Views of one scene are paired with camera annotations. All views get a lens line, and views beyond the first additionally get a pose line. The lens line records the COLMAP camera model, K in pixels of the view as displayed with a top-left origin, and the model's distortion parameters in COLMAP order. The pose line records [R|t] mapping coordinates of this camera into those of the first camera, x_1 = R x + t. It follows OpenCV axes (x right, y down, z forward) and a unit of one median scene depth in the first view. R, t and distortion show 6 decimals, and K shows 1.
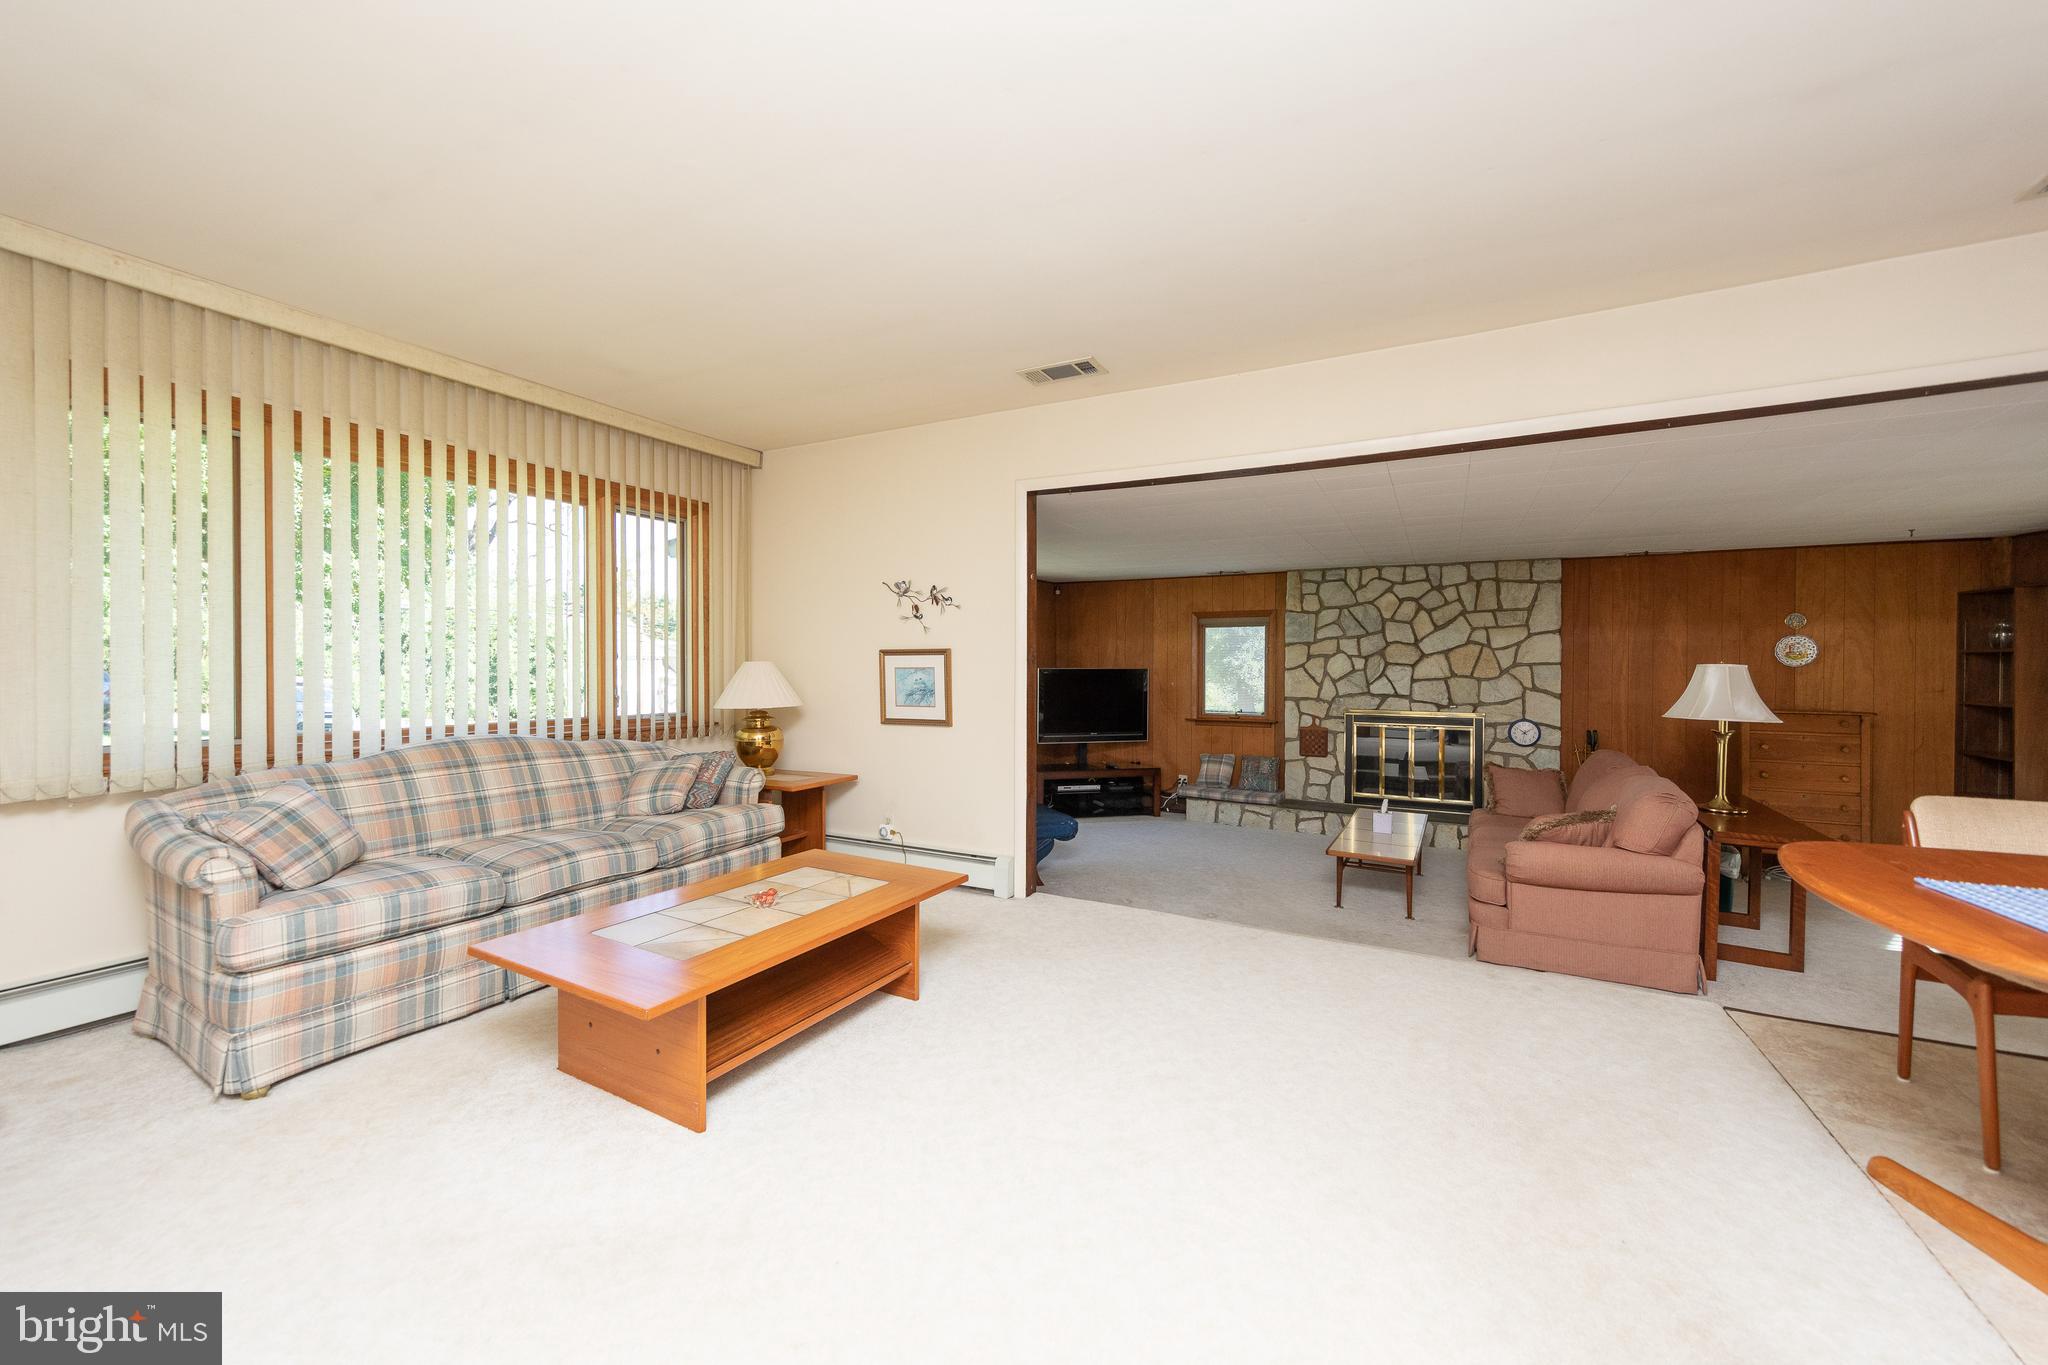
lens RADIAL K [[784.1, 0, 1036.0], [0, 784.1, 665.9], [0, 0, 1]] dist [0.009413, 0.000436]
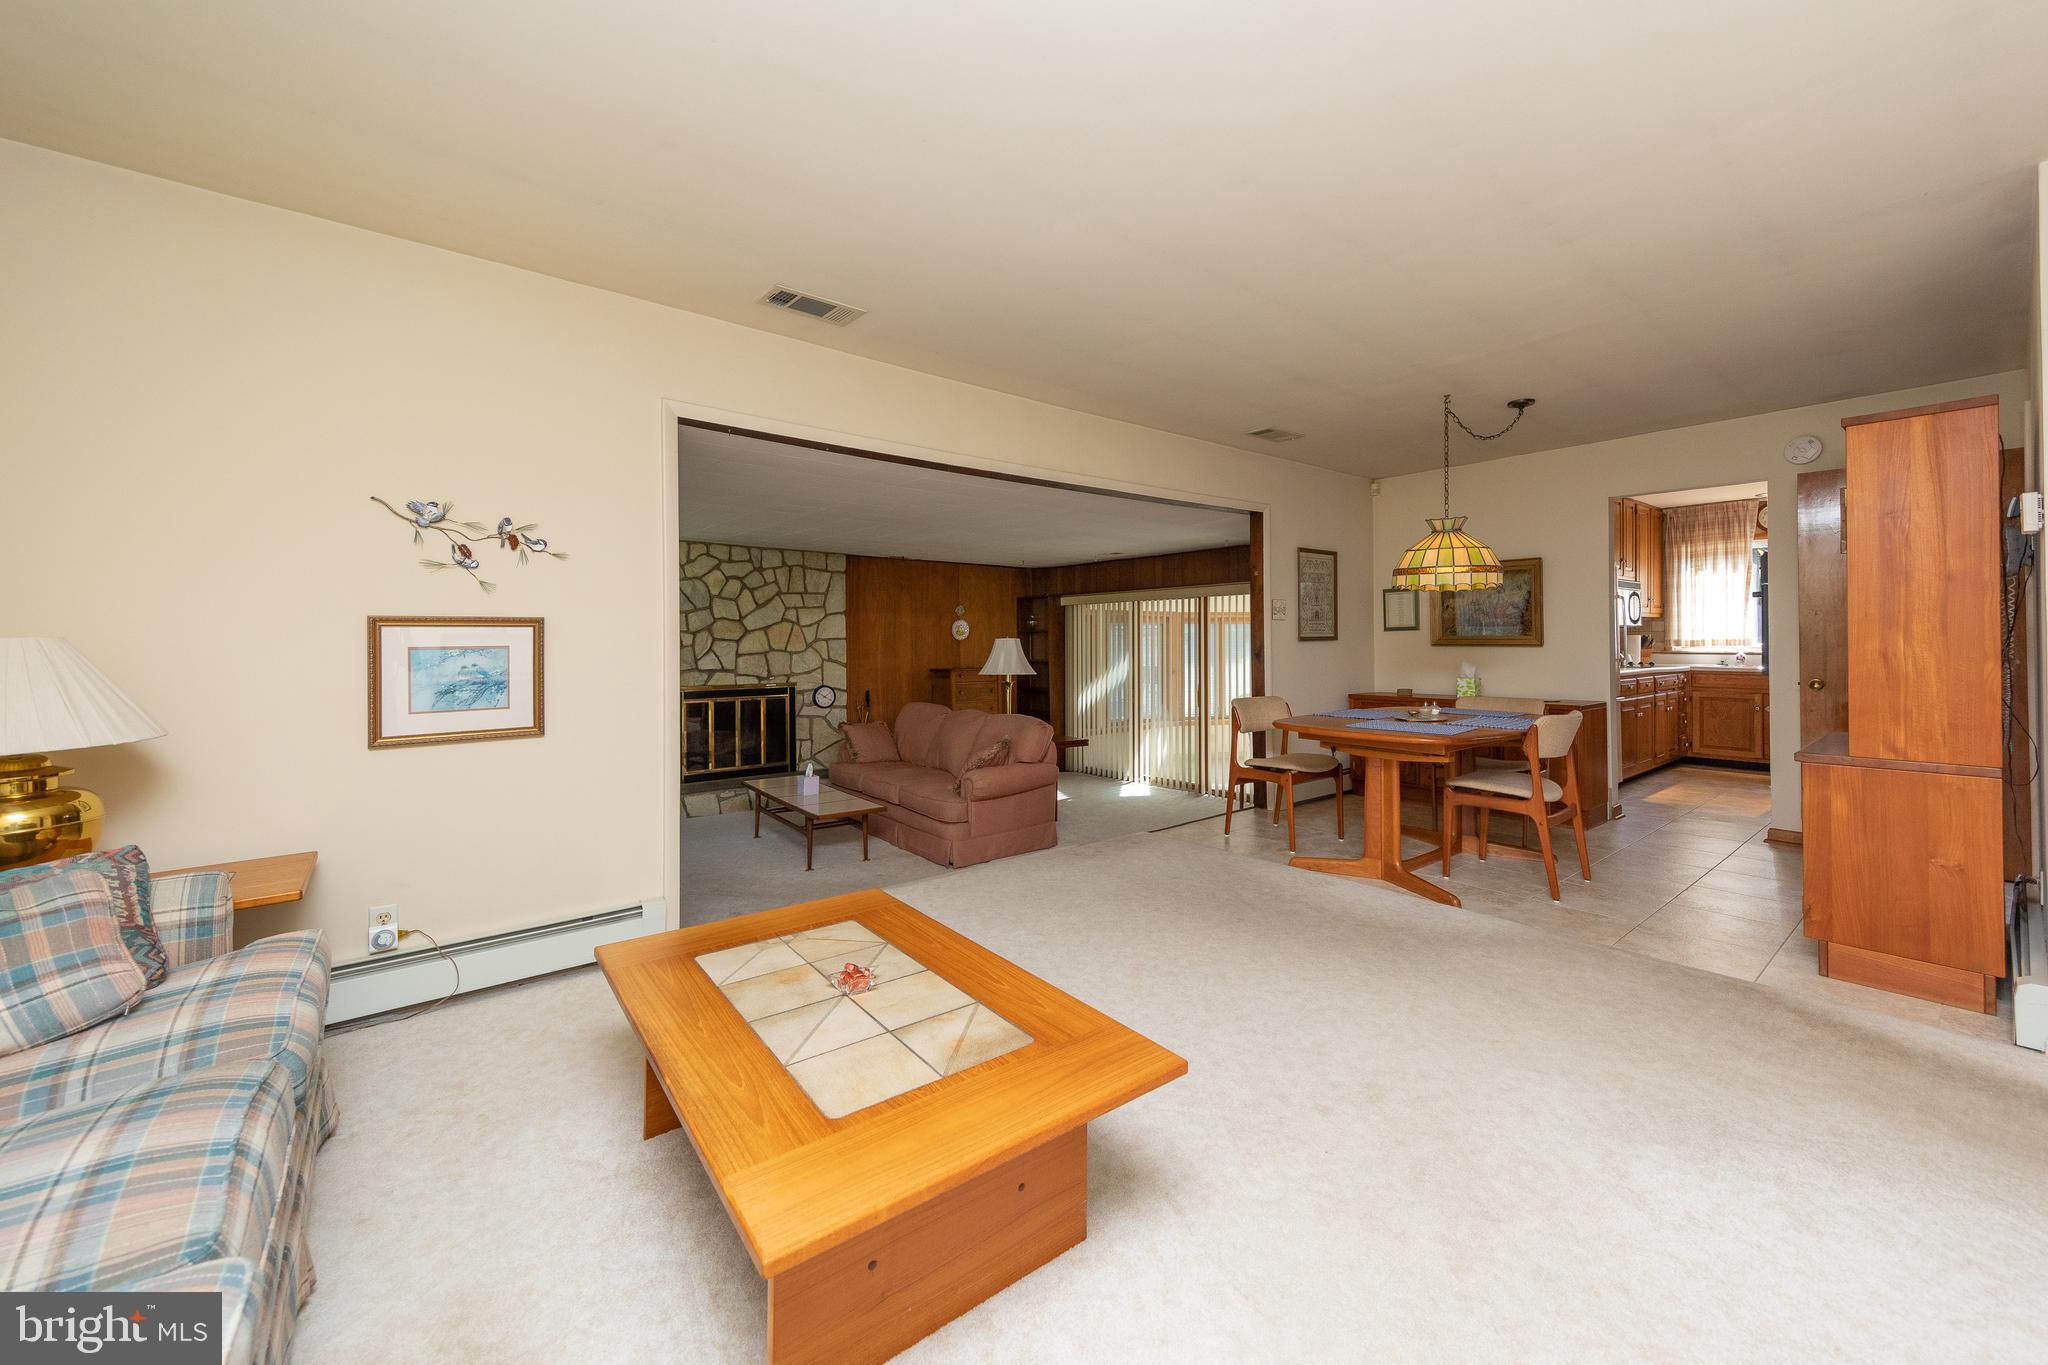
lens RADIAL K [[797.7, 0, 1035.5], [0, 797.7, 638.7], [0, 0, 1]] dist [0.011610, -0.000053]
pose [[0.388842, -0.002671, 0.921301, -0.367491], [0.006778, 0.999977, 0.000039, -0.001000], [-0.921279, 0.006229, 0.388851, 0.228348]]
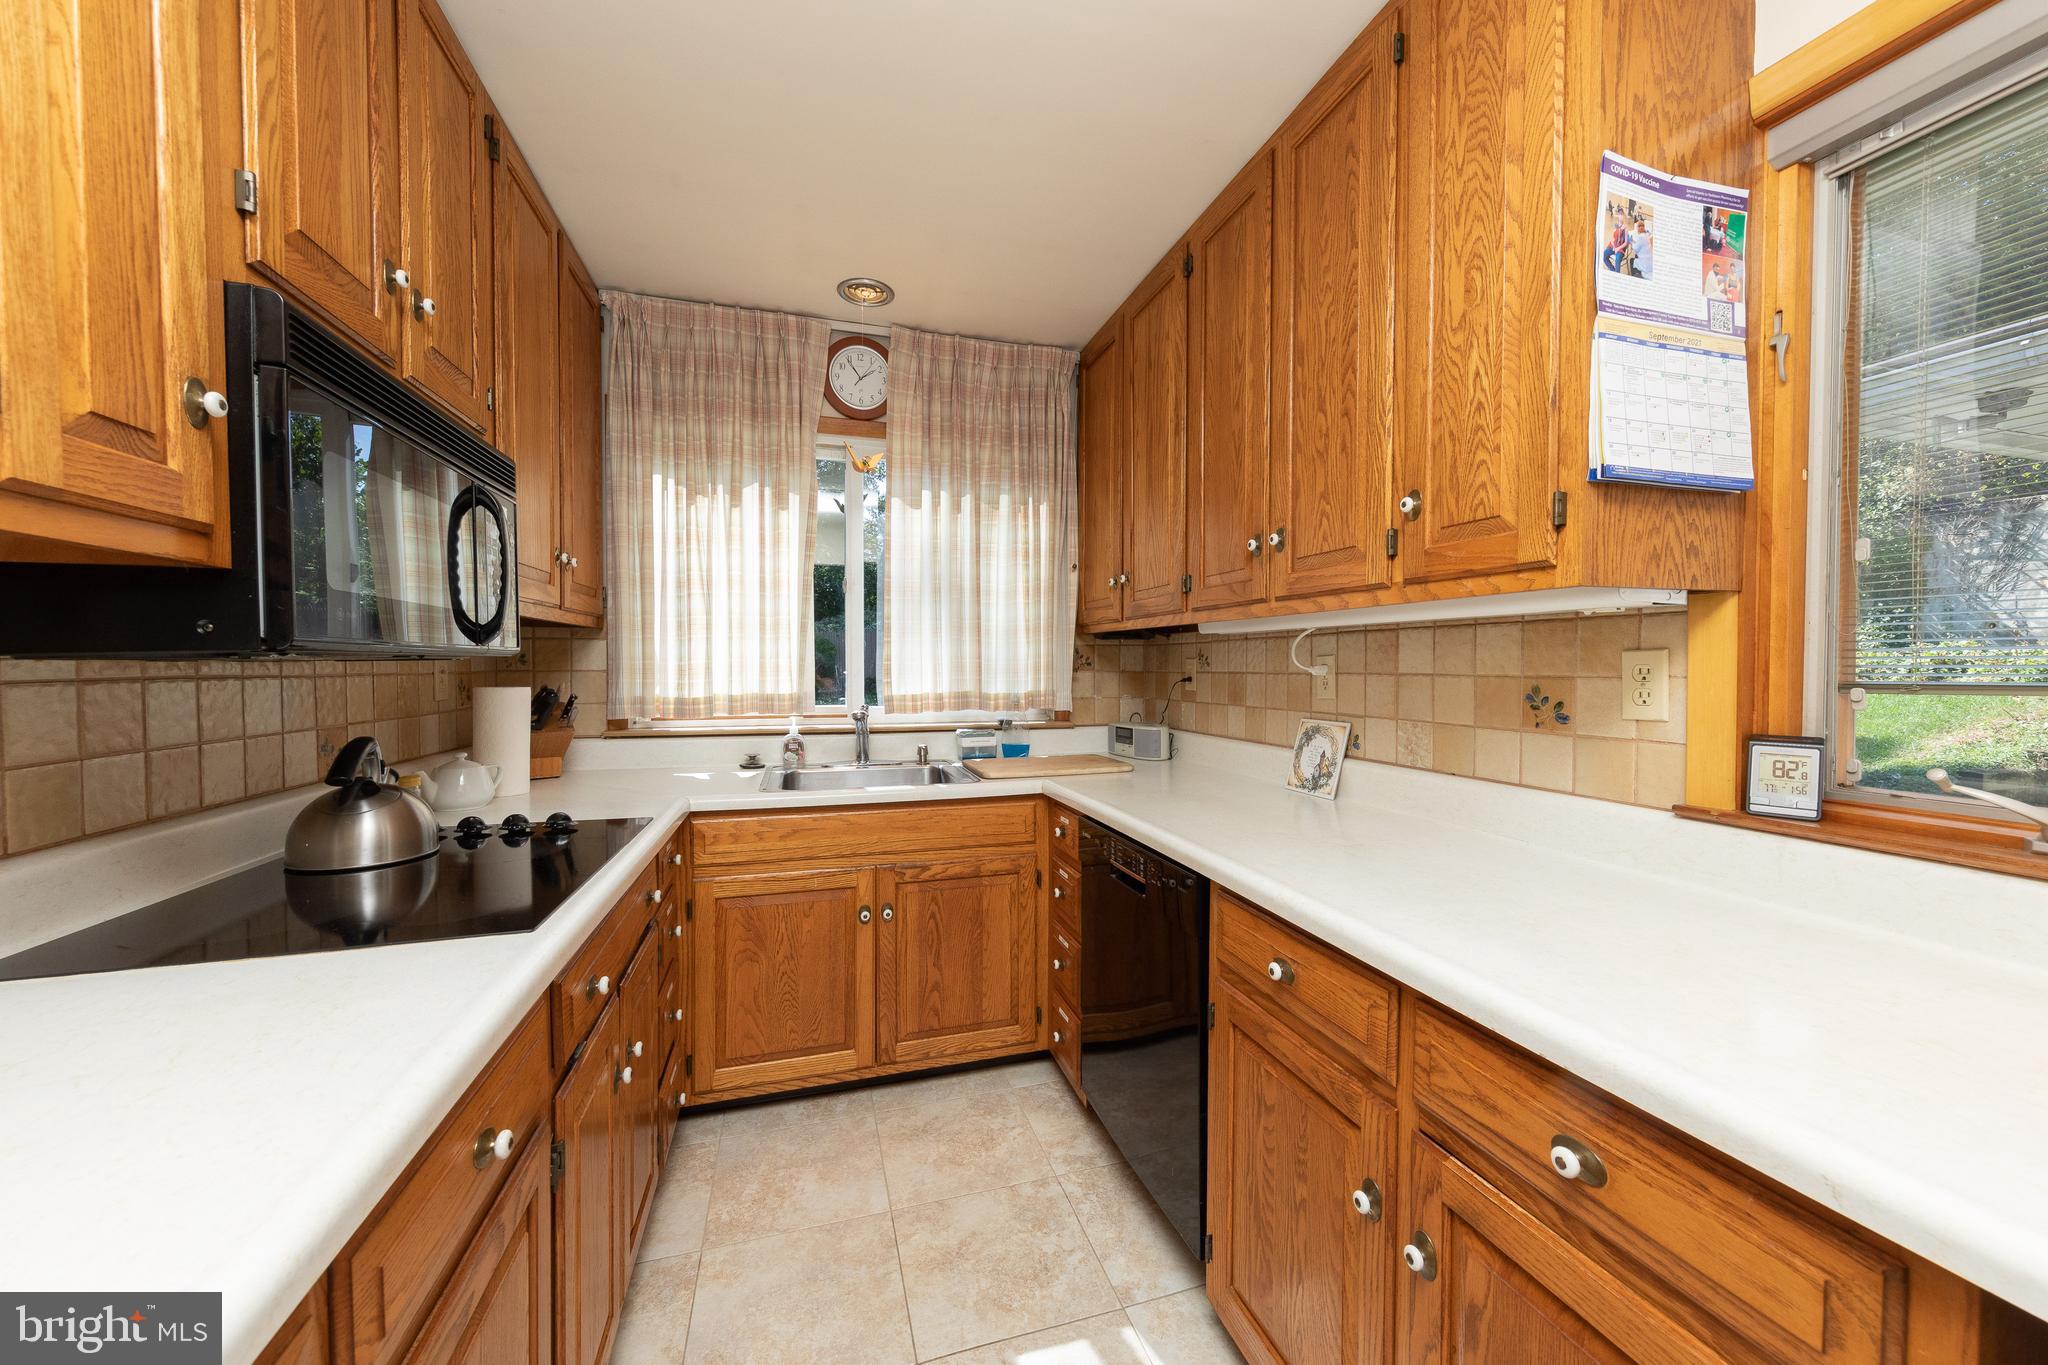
lens RADIAL K [[745.2, 0, 1040.3], [0, 745.2, 683.9], [0, 0, 1]] dist [-0.014617, -0.000745]
pose [[-0.704863, -0.020744, 0.709040, 0.720947], [-0.004354, 0.999680, 0.024920, -0.010168], [-0.709330, 0.014478, -0.704727, -0.071563]]
